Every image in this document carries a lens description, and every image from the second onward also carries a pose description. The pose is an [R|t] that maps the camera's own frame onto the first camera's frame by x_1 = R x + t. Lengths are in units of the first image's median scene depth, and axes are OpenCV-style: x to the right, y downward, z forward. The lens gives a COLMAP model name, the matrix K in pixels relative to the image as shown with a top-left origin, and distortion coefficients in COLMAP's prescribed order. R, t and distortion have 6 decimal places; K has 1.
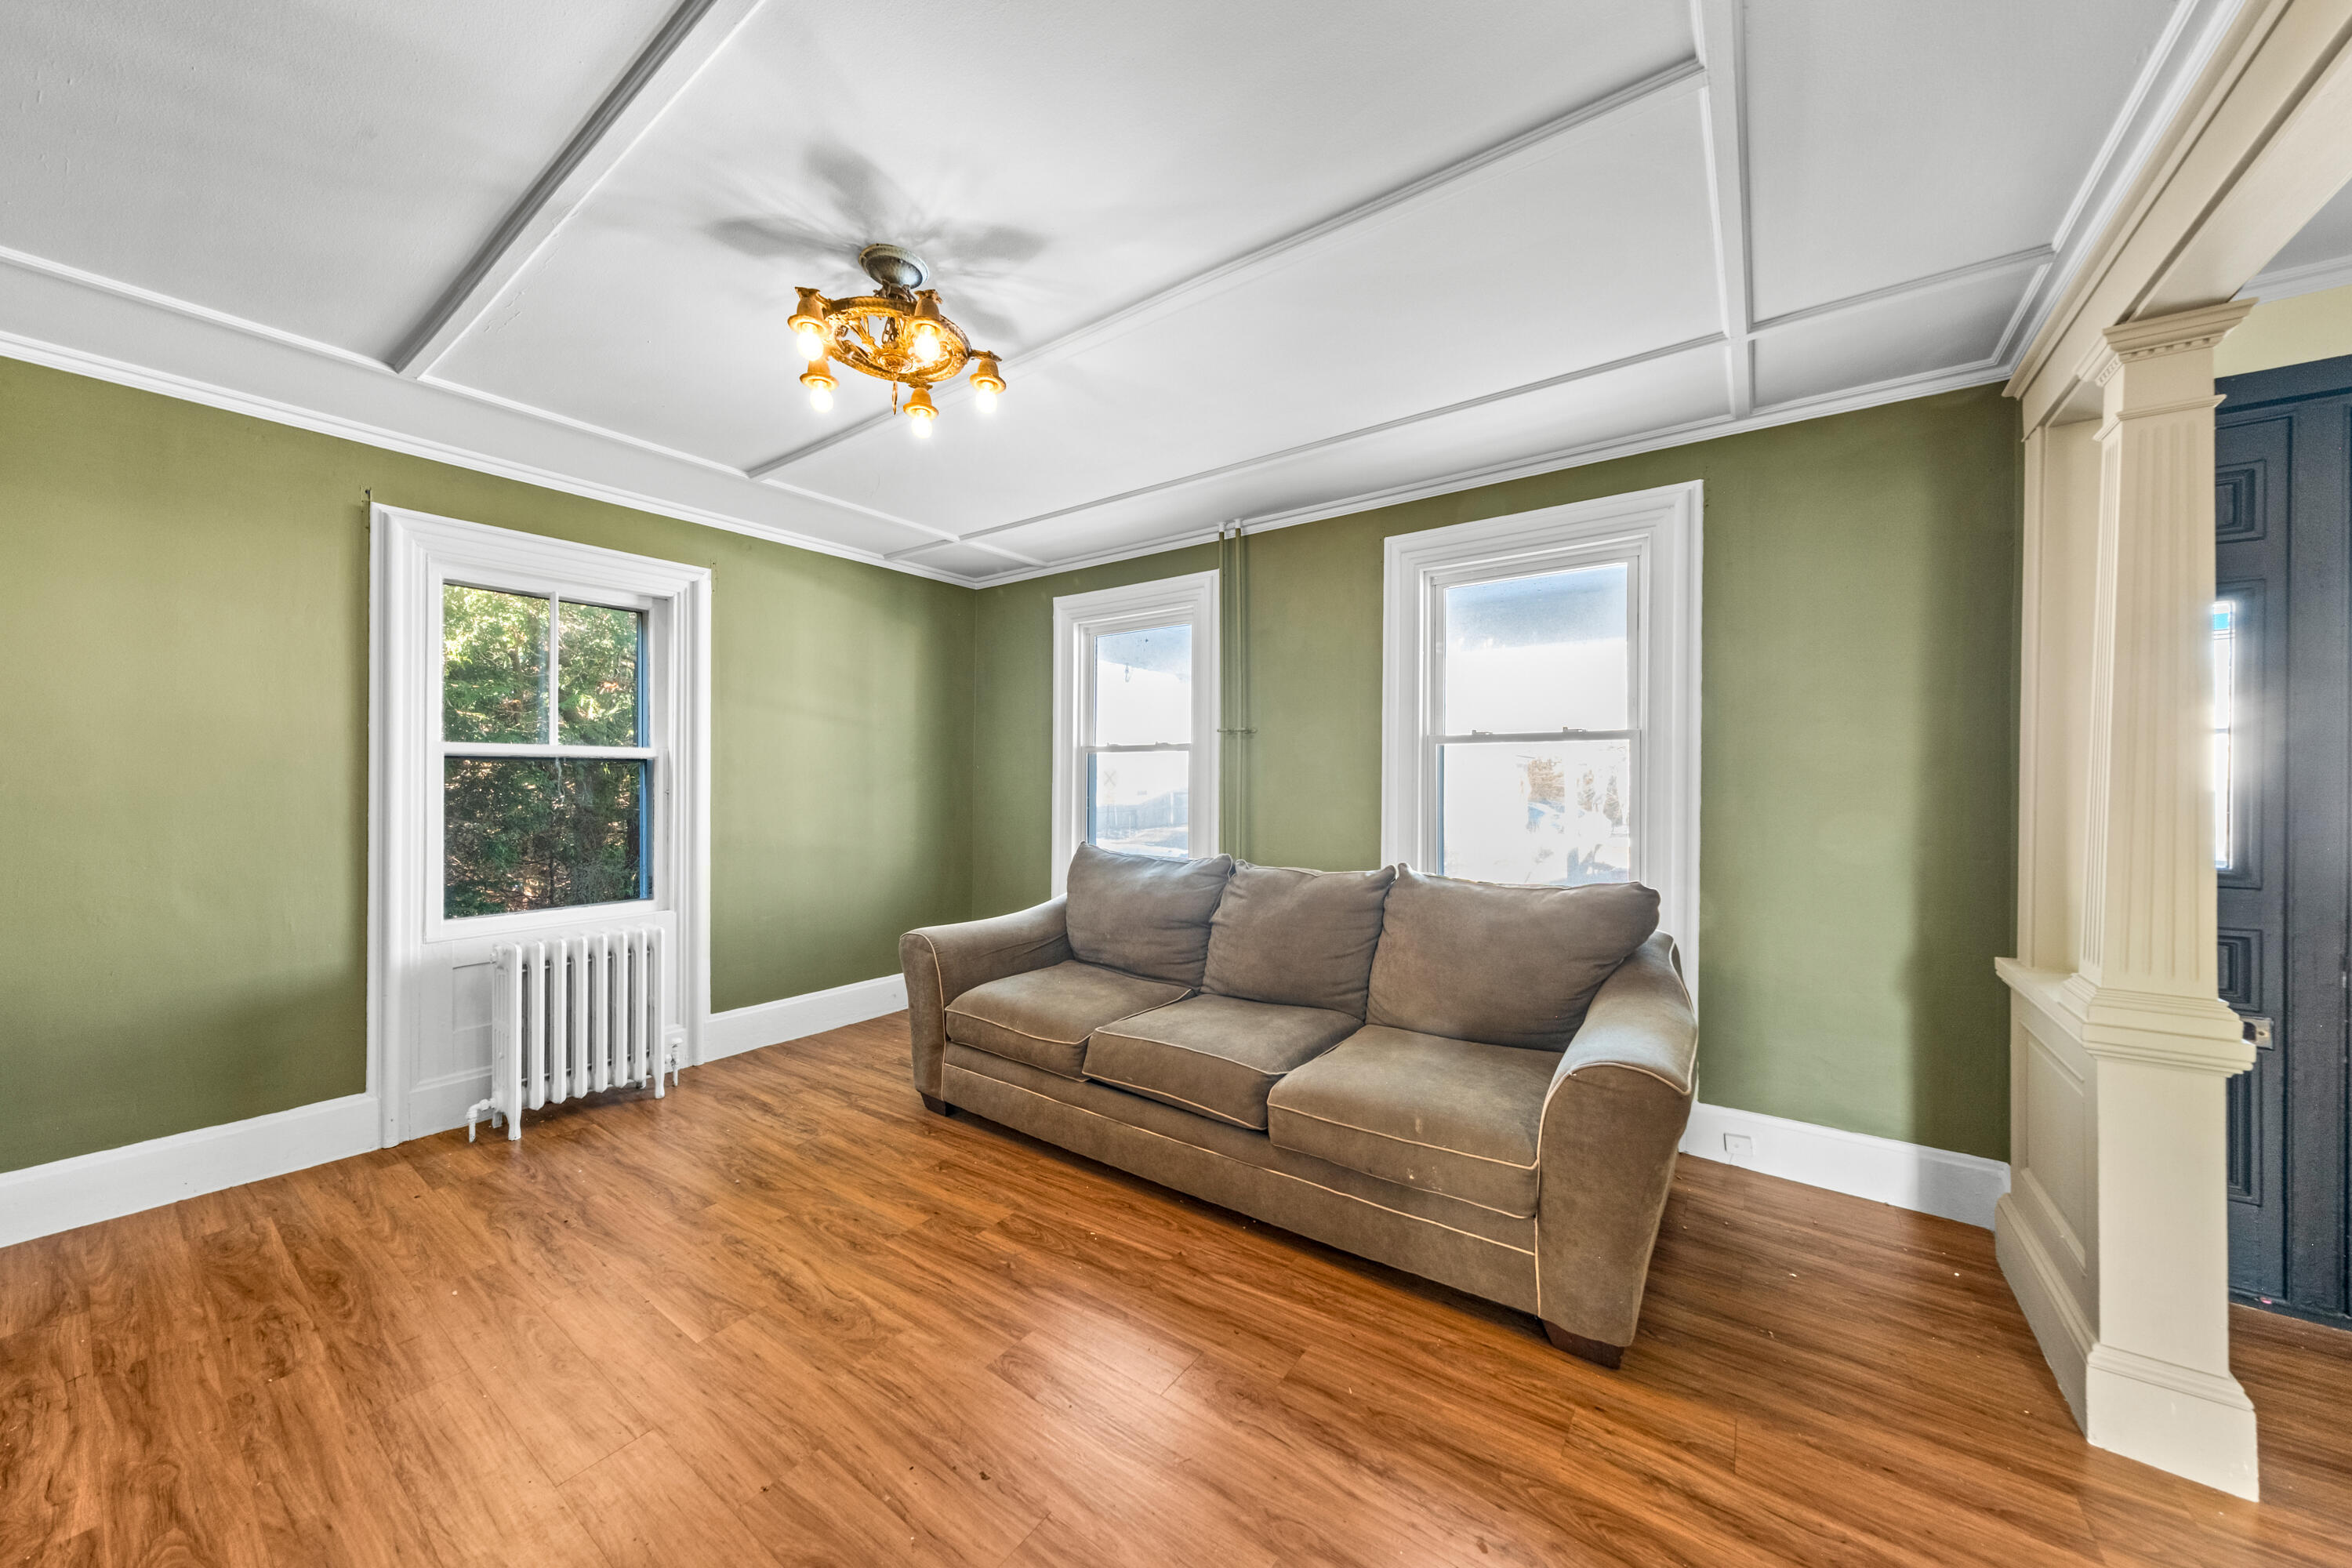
lens RADIAL K [[808.7, 0, 1181.2], [0, 808.7, 779.6], [0, 0, 1]] dist [0.000339, 0.000111]
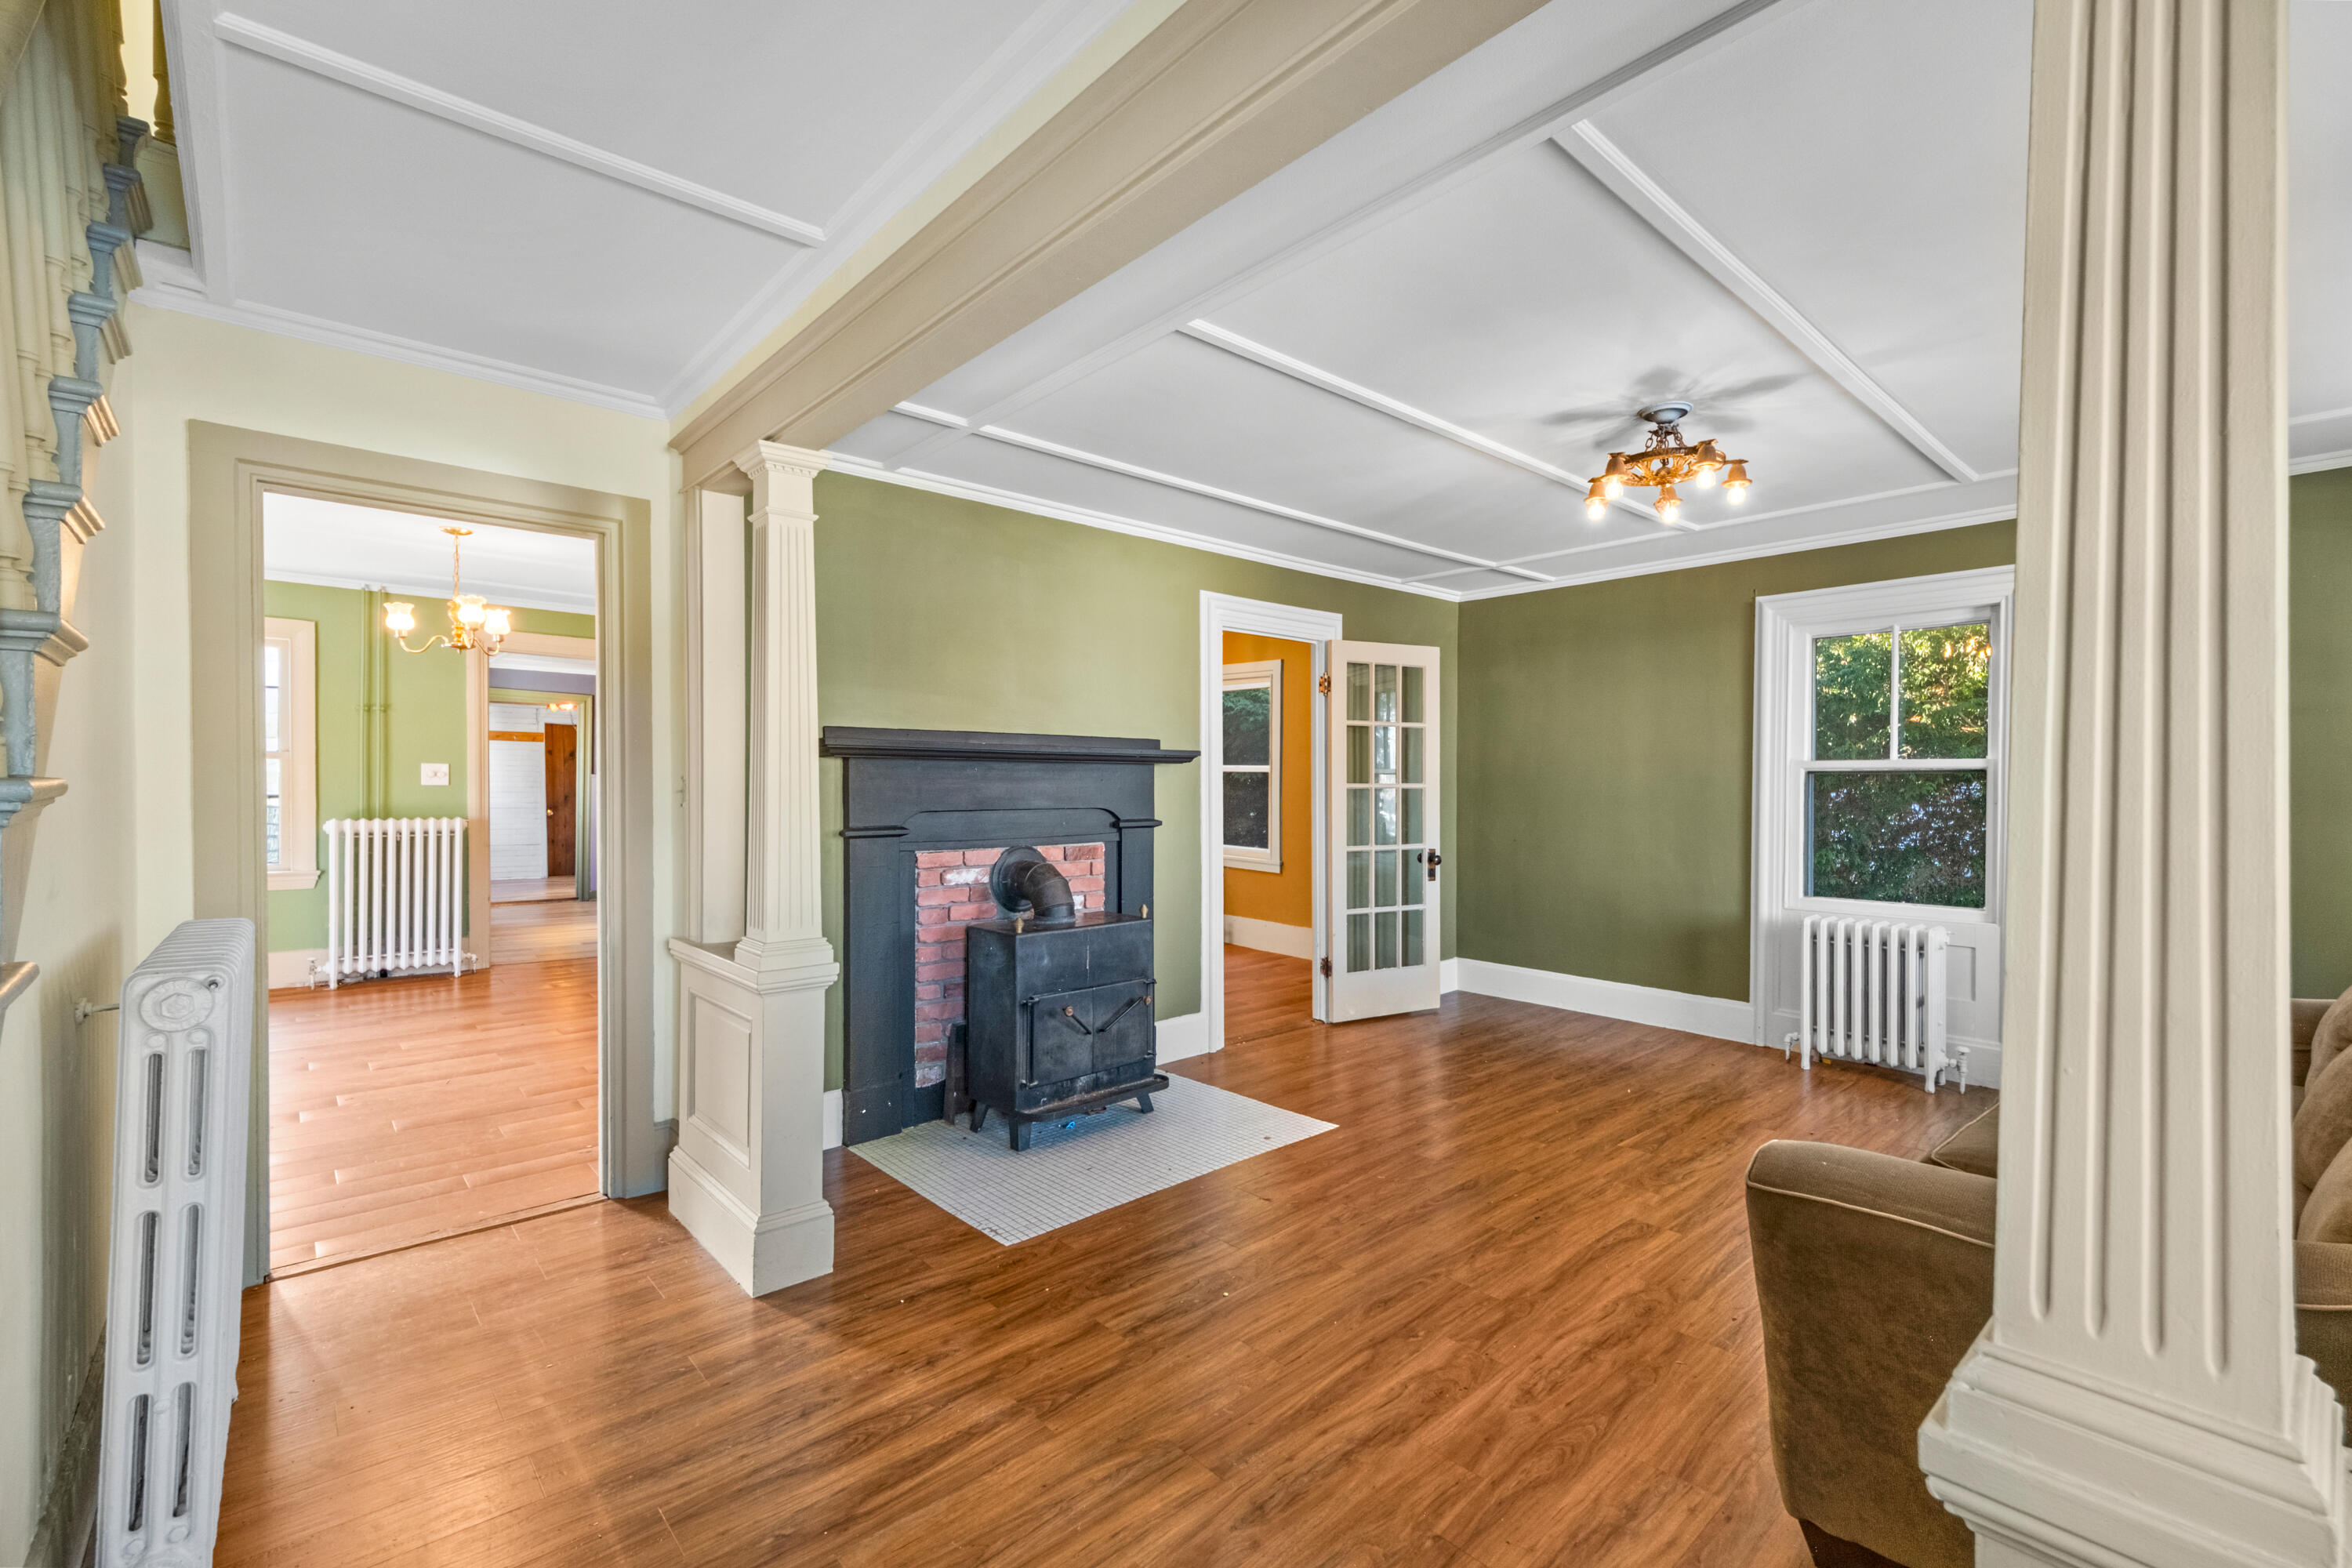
lens RADIAL K [[1017.8, 0, 1176.0], [0, 1017.8, 784.0], [0, 0, 1]] dist [0.021304, -0.000032]
pose [[-0.217605, -0.003348, -0.976031, 1.350885], [-0.005946, 0.999980, -0.002105, 0.001410], [0.976019, 0.005346, -0.217620, 0.518150]]
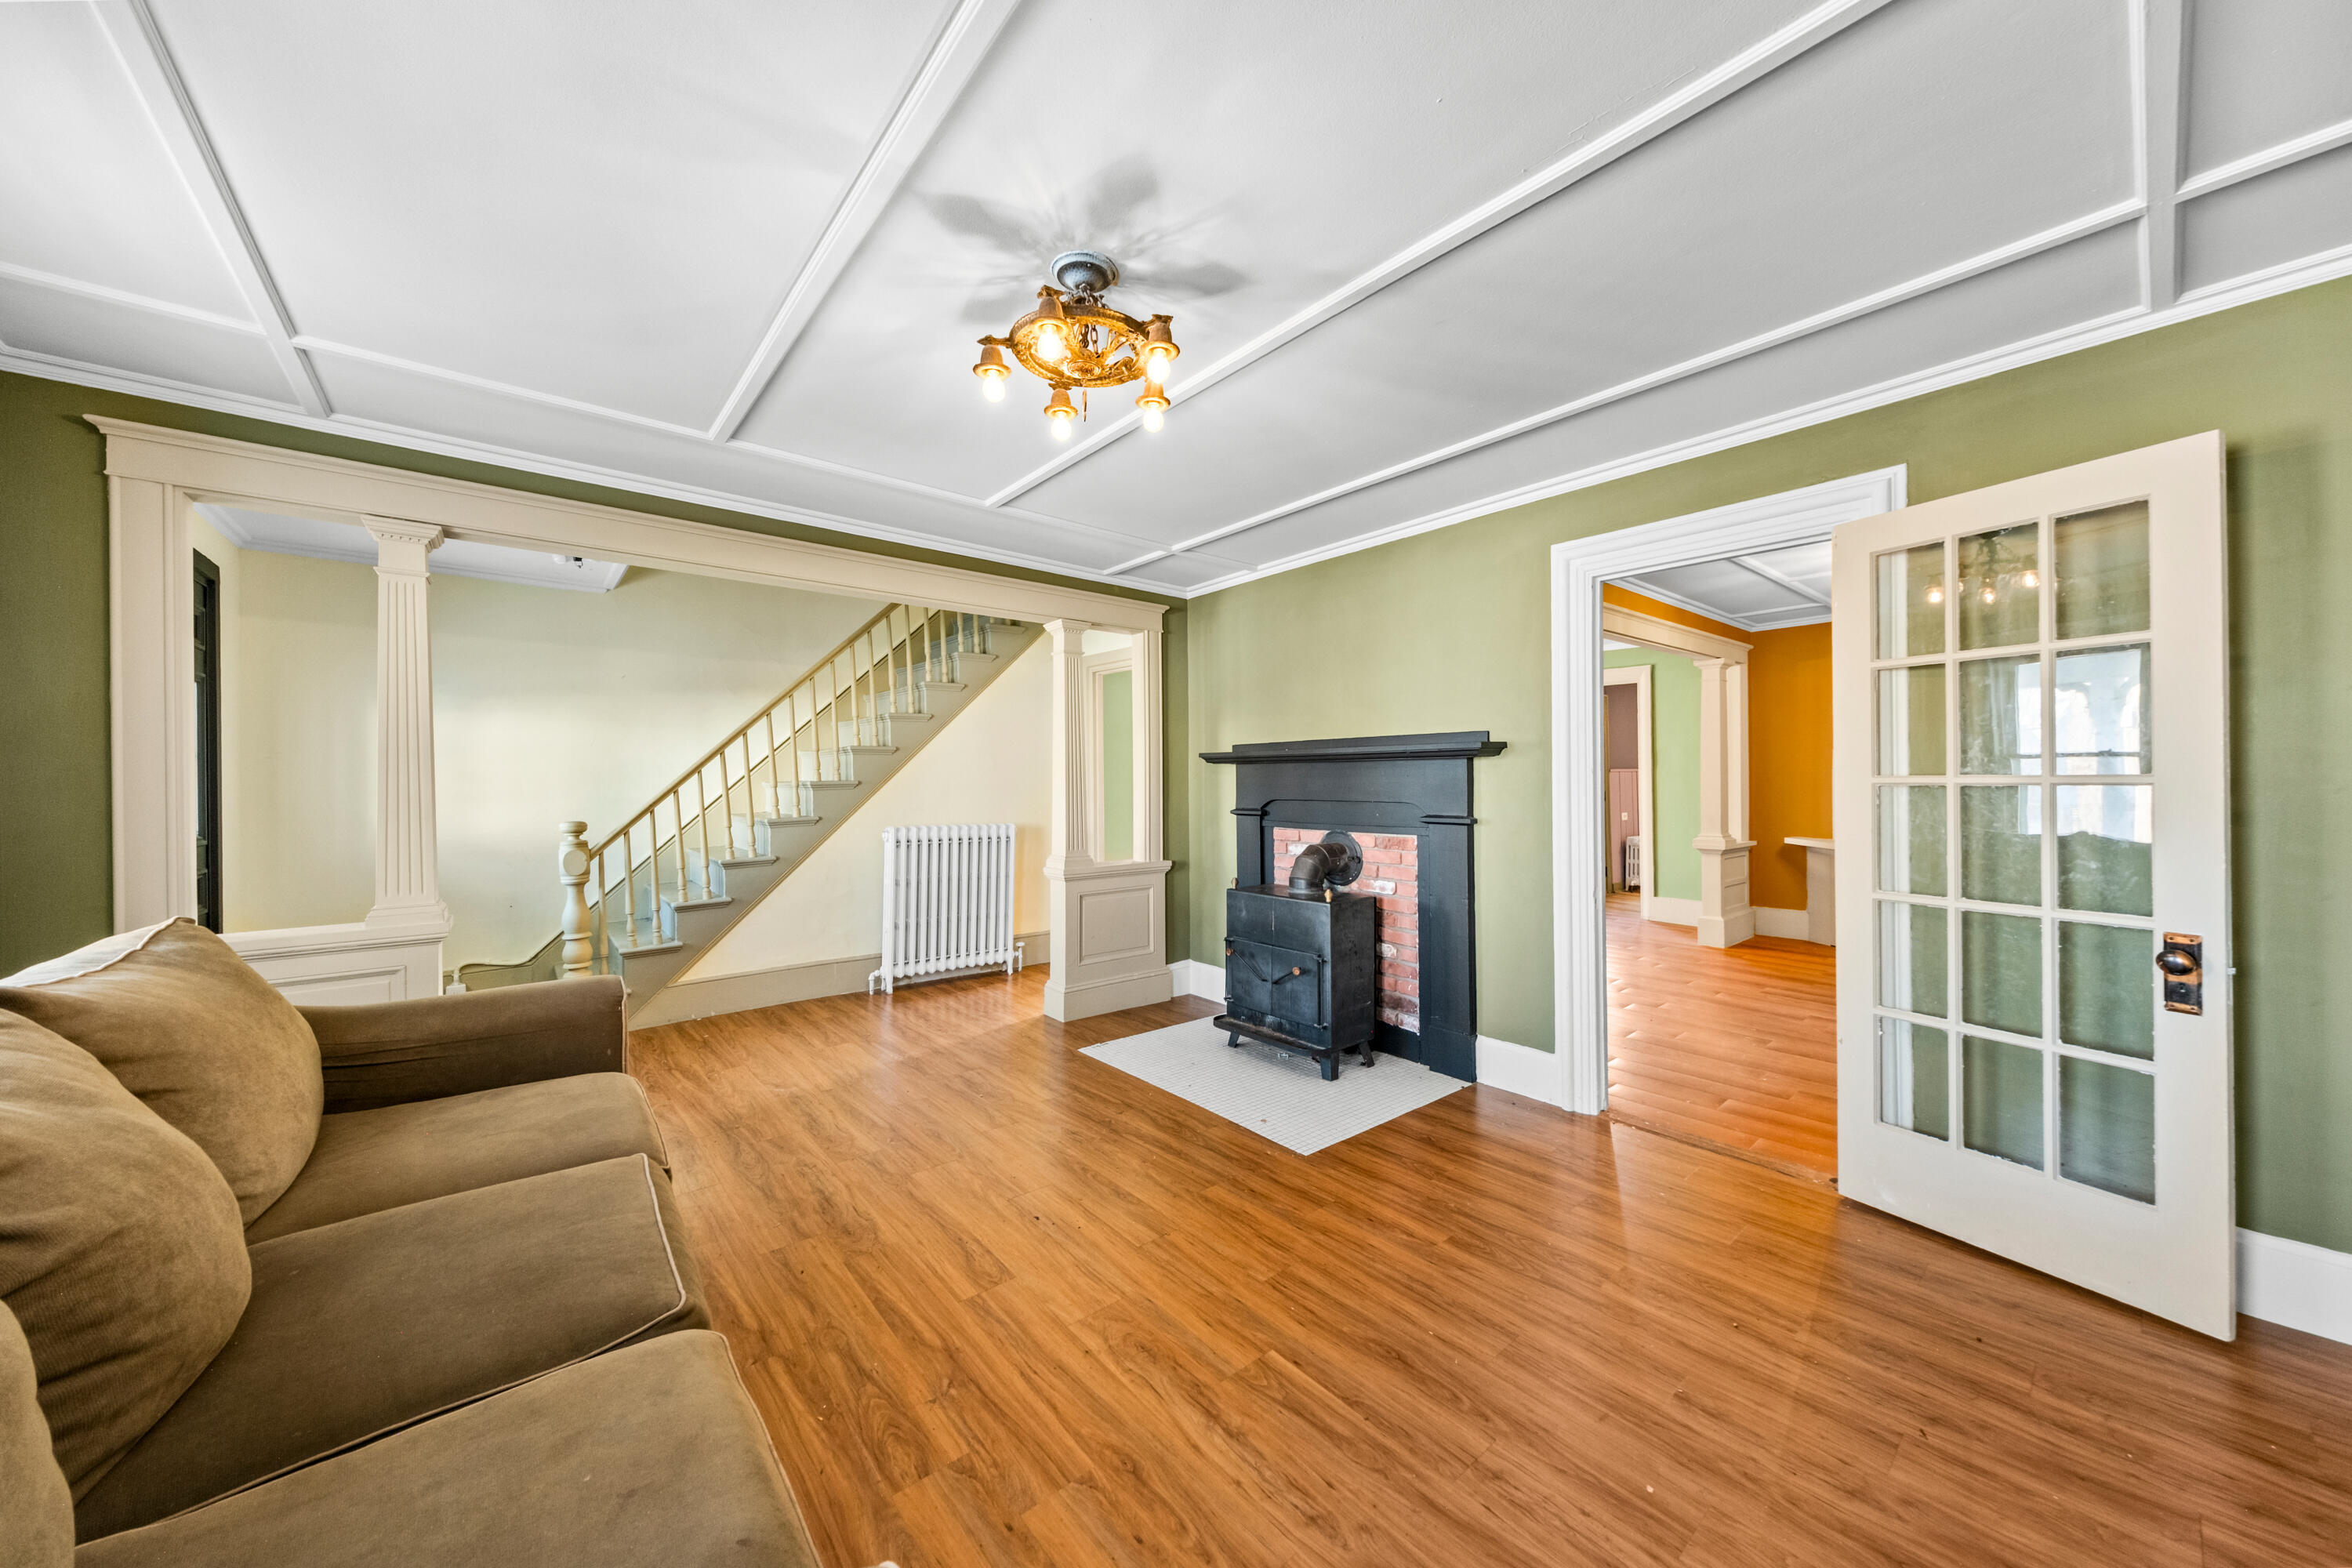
lens RADIAL K [[803.2, 0, 1180.2], [0, 803.2, 781.3], [0, 0, 1]] dist [0.013714, 0.000029]
pose [[-0.968360, 0.000191, 0.249558, -0.645337], [0.001006, 0.999995, 0.003137, -0.005257], [-0.249556, 0.003289, -0.968355, 1.742586]]
